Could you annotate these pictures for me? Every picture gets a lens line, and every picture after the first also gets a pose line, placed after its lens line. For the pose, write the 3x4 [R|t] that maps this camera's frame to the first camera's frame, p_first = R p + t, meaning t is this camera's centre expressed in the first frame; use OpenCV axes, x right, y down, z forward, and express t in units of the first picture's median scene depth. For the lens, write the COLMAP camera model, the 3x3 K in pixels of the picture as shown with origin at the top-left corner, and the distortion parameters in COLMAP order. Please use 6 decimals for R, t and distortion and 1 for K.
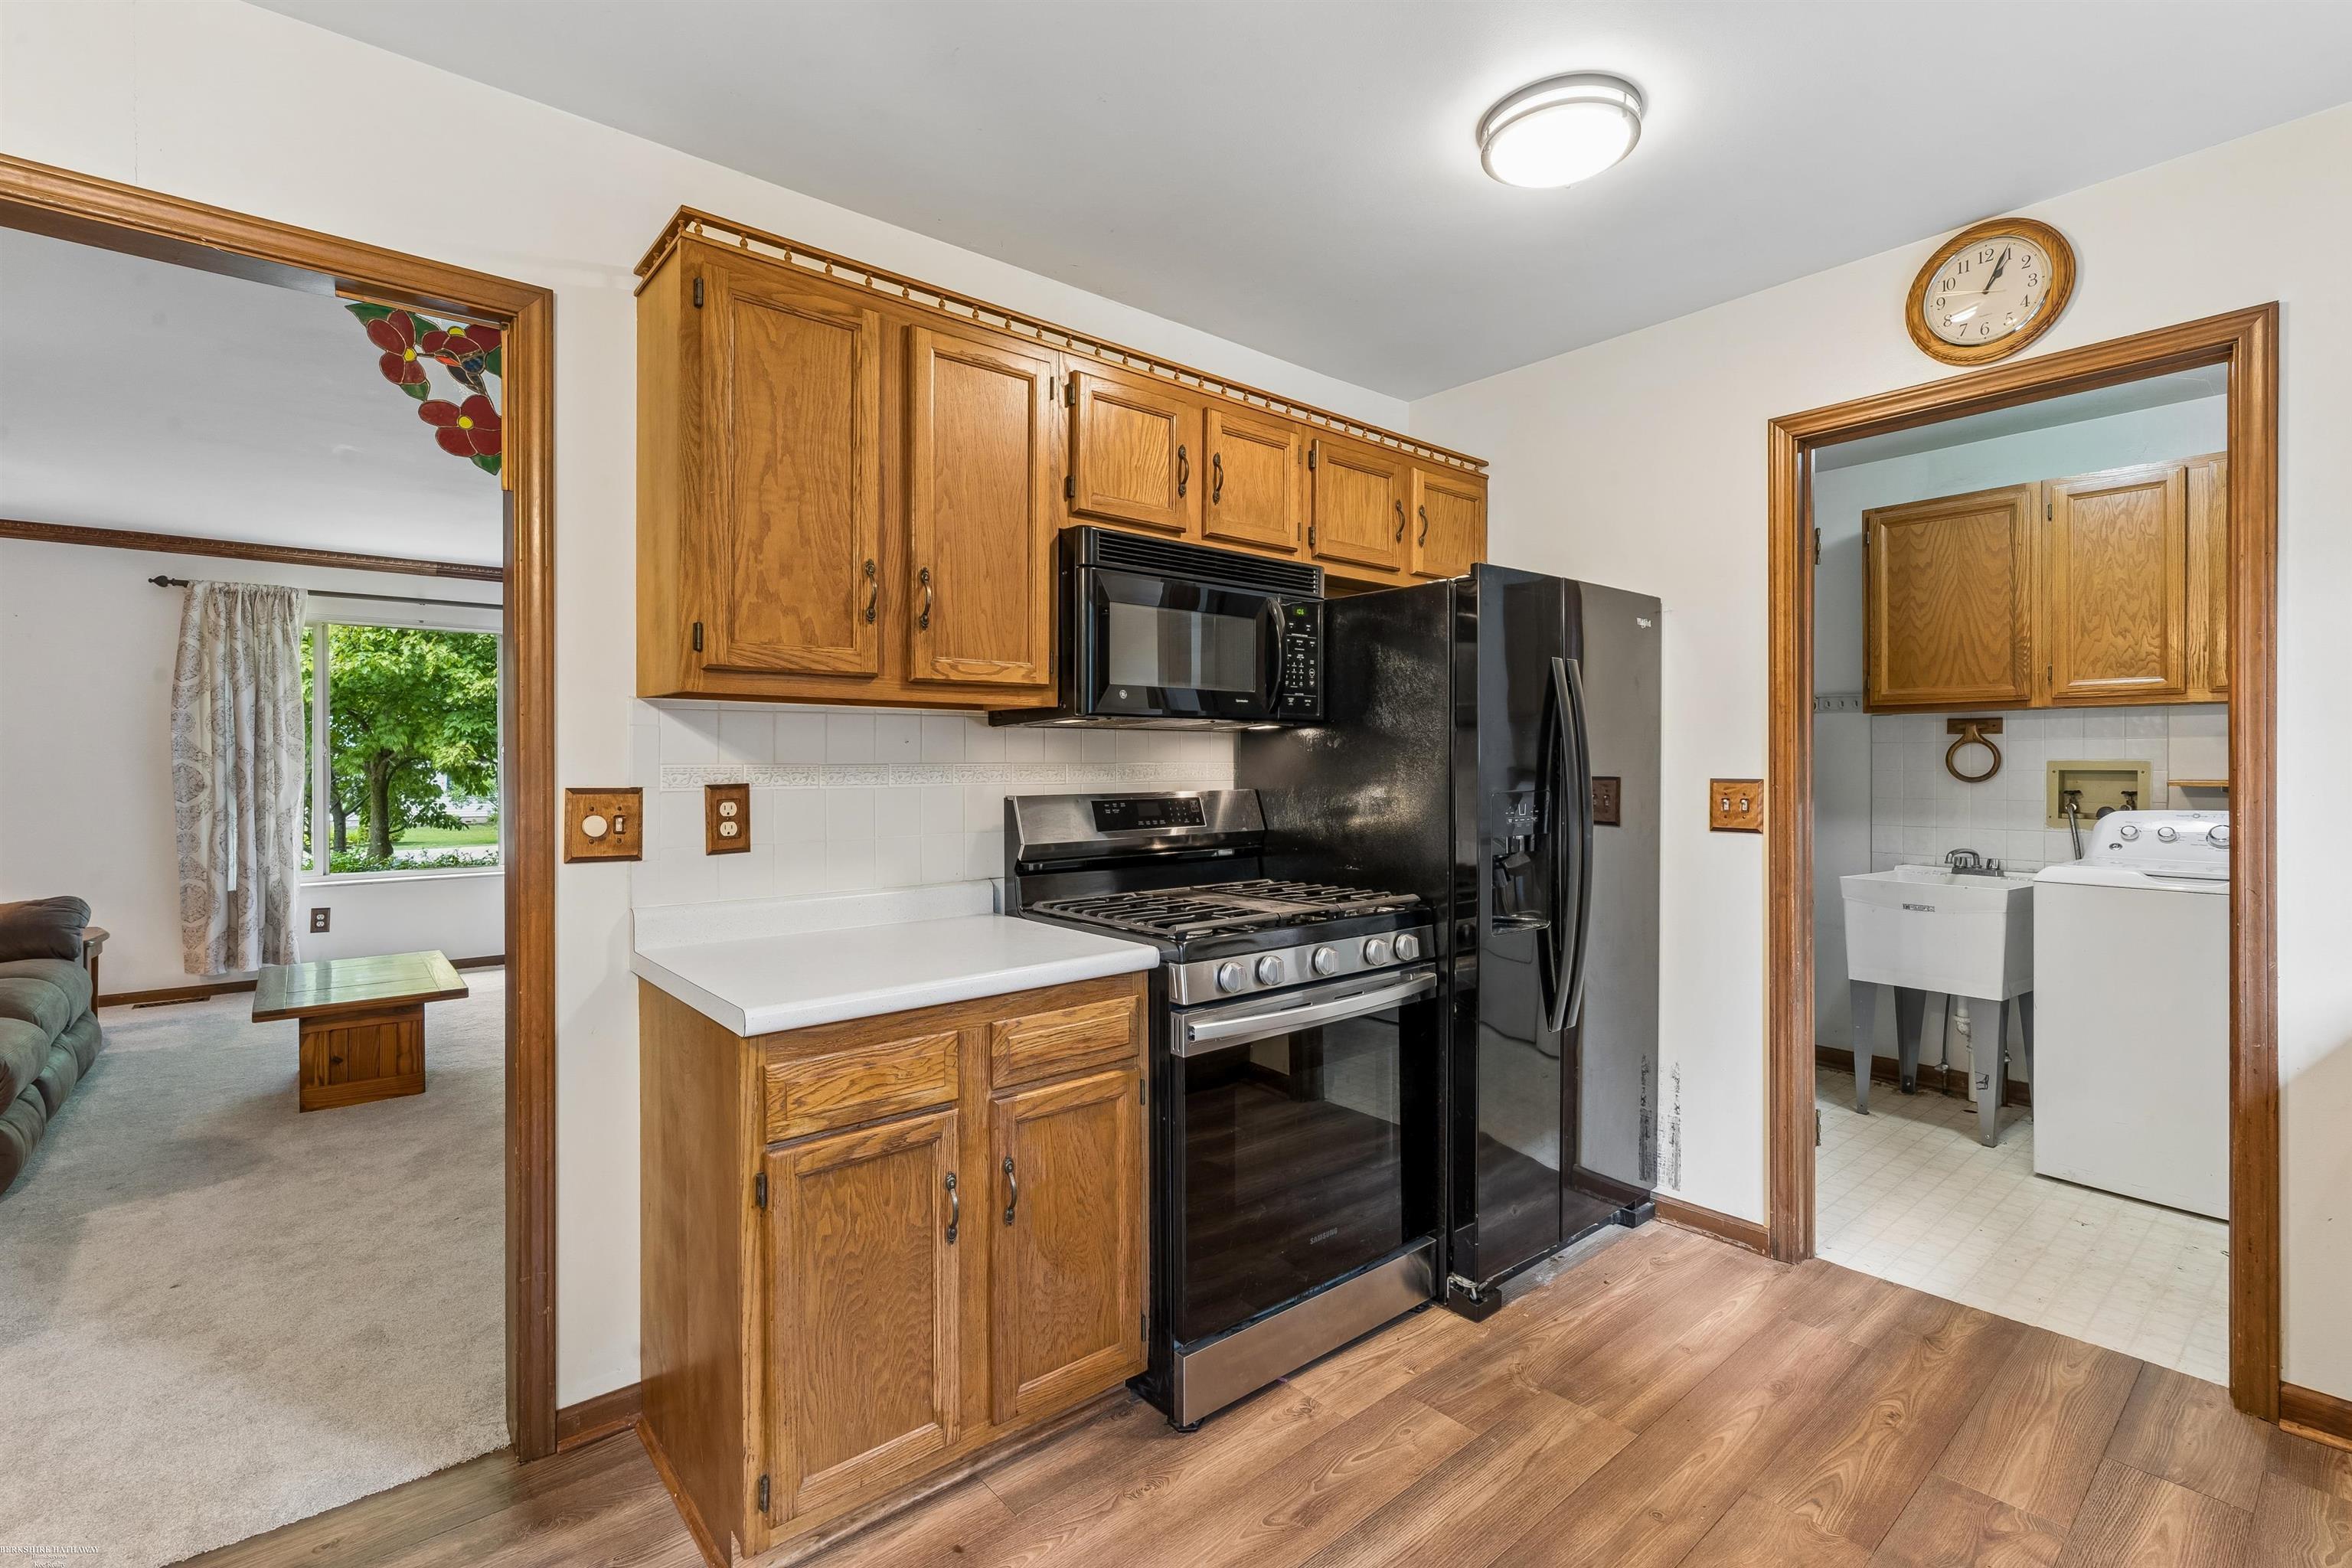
lens RADIAL K [[1081.9, 0, 1187.0], [0, 1081.9, 762.9], [0, 0, 1]] dist [-0.000028, 0.000006]
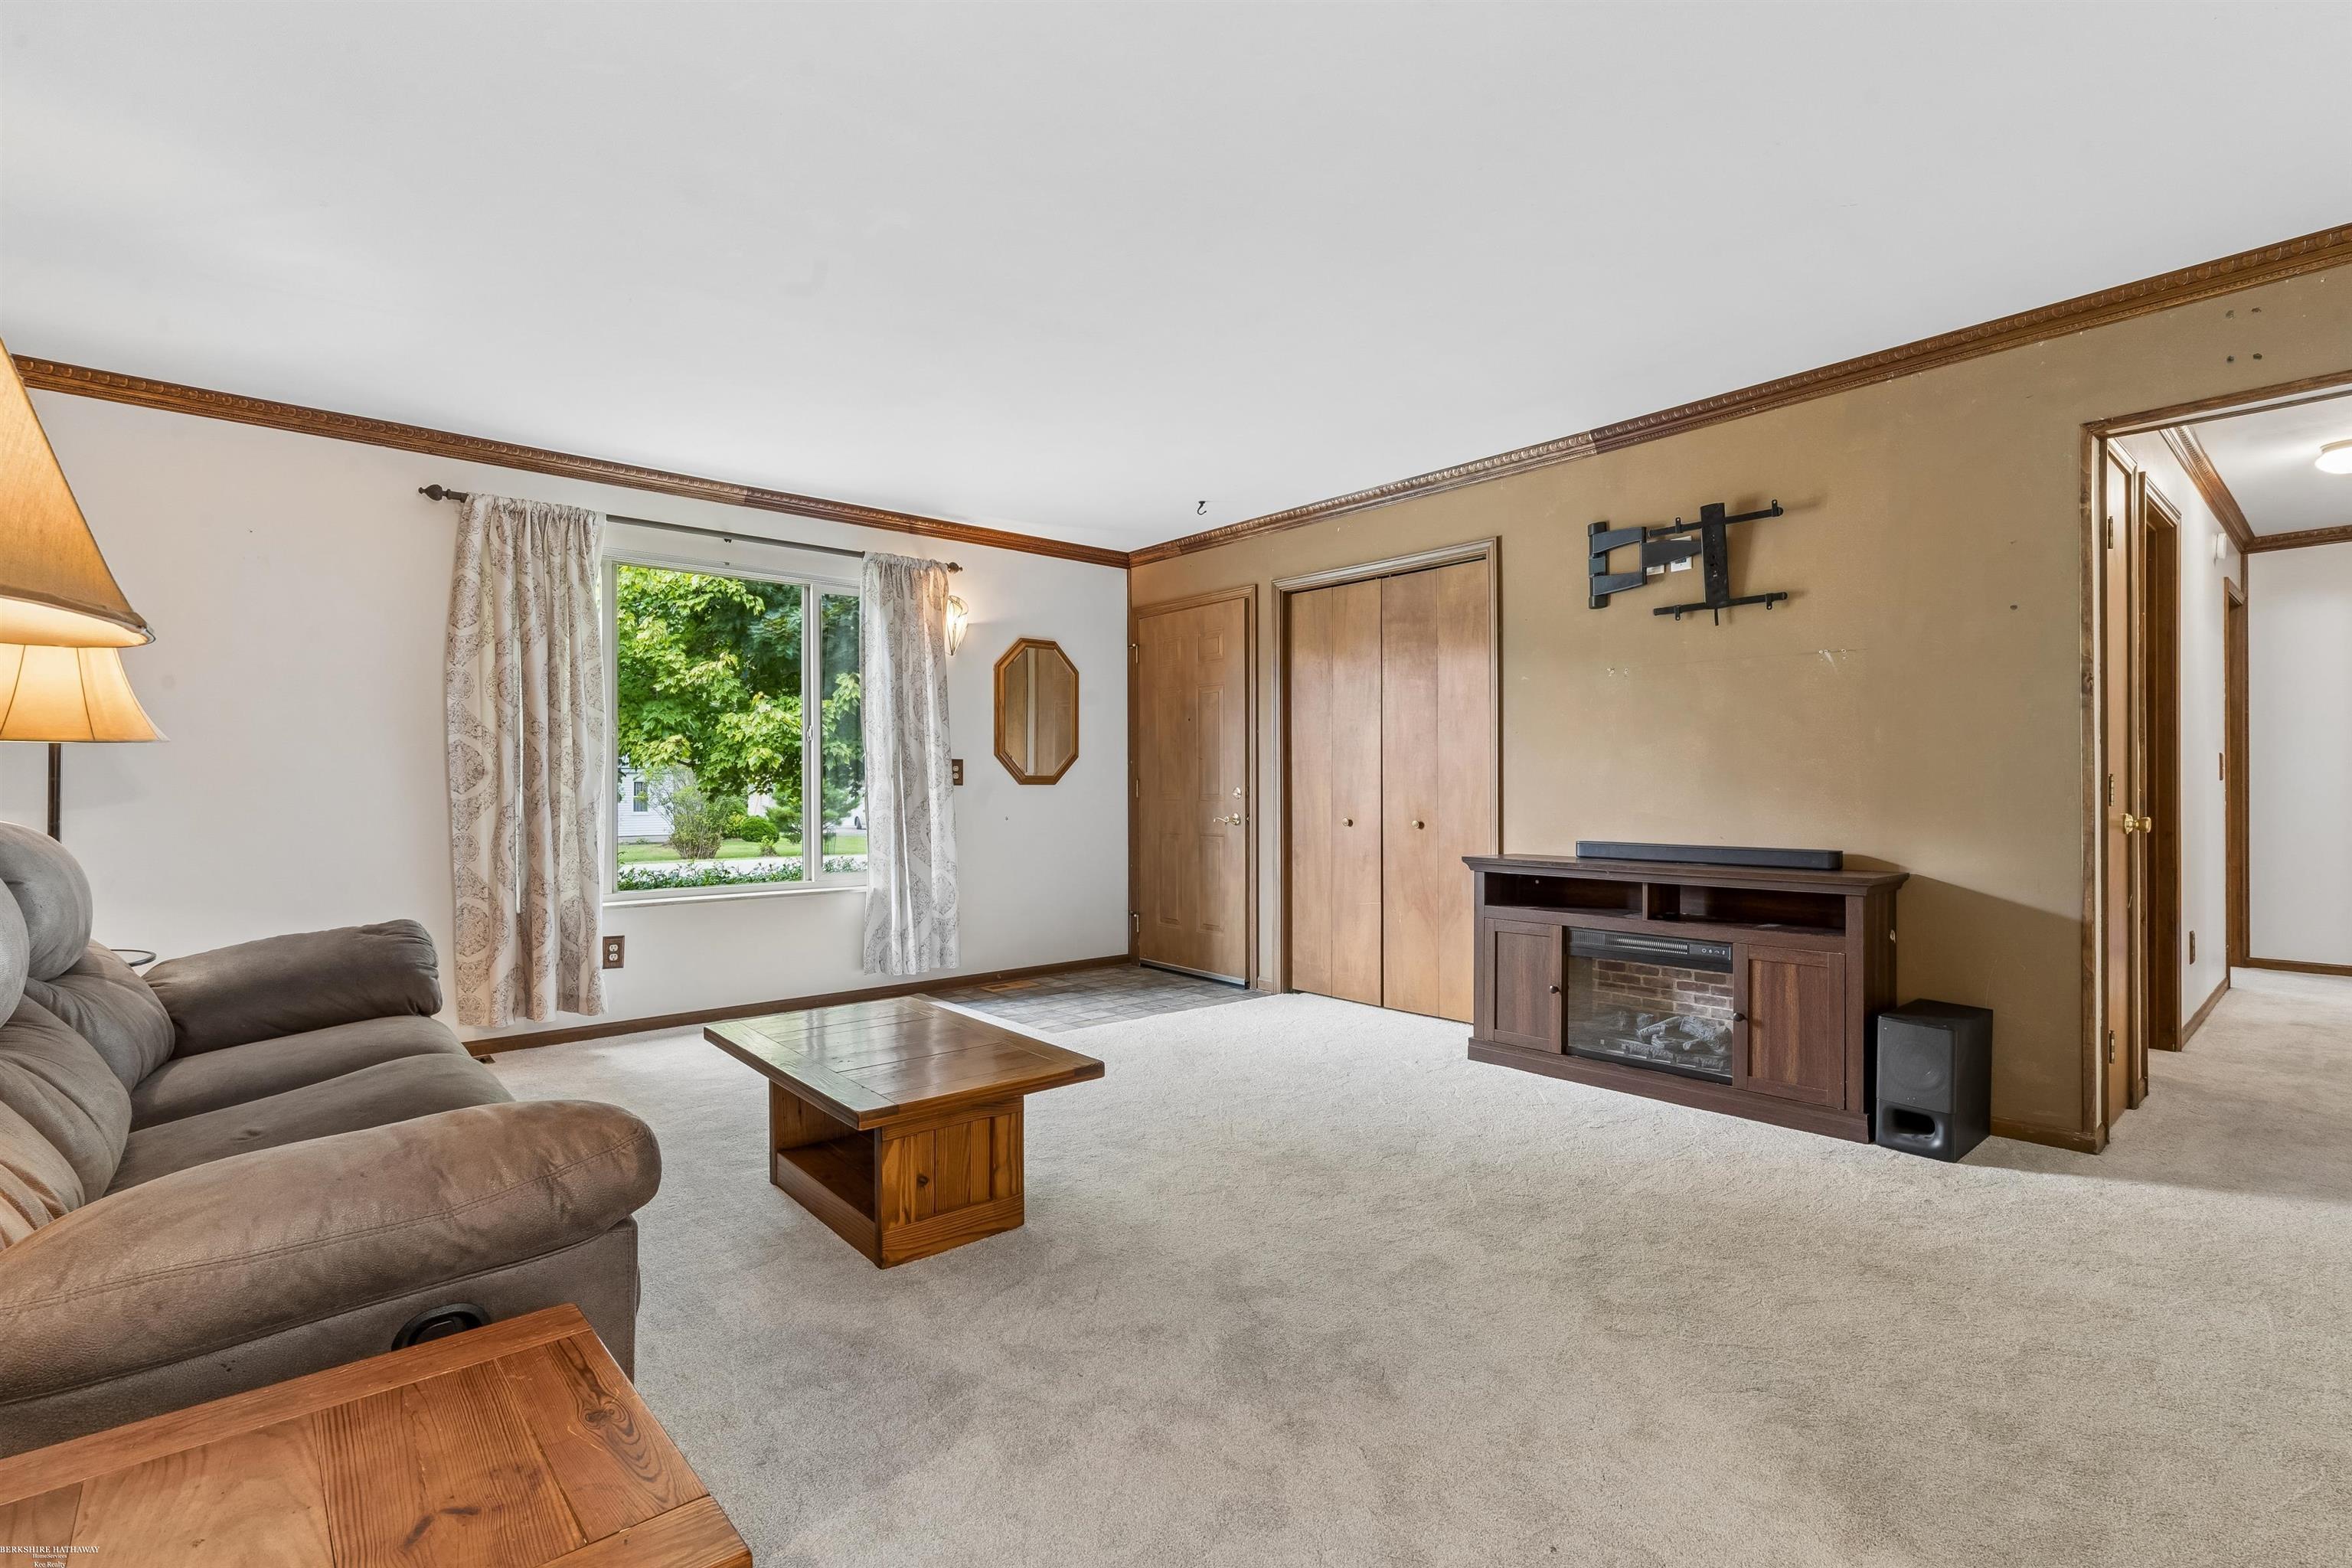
lens RADIAL K [[1081.9, 0, 1189.9], [0, 1081.9, 783.1], [0, 0, 1]] dist [-0.000028, 0.000006]
pose [[0.999935, -0.000151, 0.011430, -0.435301], [0.000235, 0.999973, -0.007313, 0.034821], [-0.011429, 0.007315, 0.999908, 0.255006]]
